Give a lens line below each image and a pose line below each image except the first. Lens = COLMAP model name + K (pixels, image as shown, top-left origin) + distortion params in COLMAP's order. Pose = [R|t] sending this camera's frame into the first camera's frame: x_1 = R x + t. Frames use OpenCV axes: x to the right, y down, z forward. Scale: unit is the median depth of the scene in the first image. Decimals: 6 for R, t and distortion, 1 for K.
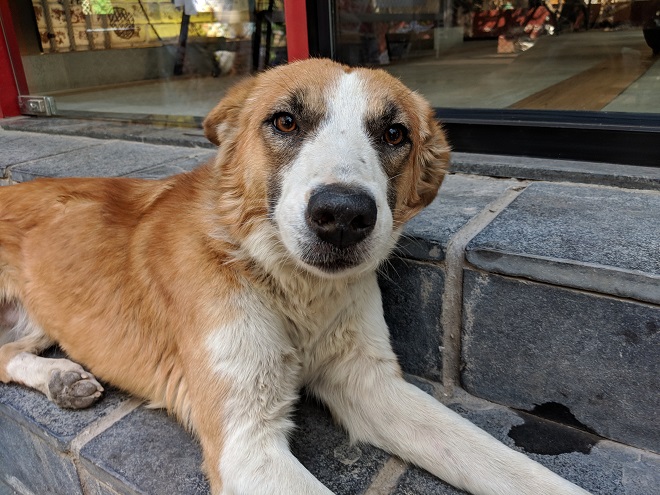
lens RADIAL K [[536.9, 0, 329.5], [0, 536.9, 233.8], [0, 0, 1]] dist [-0.052860, 0.007863]
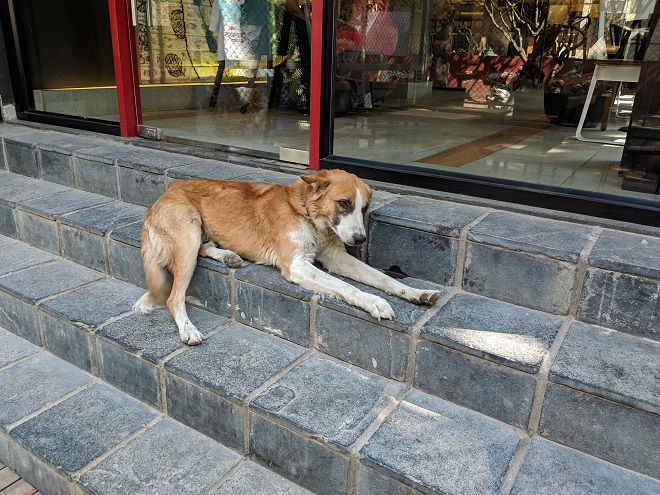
lens RADIAL K [[522.6, 0, 330.0], [0, 522.6, 247.5], [0, 0, 1]] dist [0.015404, -0.110762]
pose [[0.995966, 0.079126, 0.042315, -0.050501], [-0.078764, 0.996842, -0.010157, 0.158901], [-0.042985, 0.006783, 0.999053, -1.157979]]
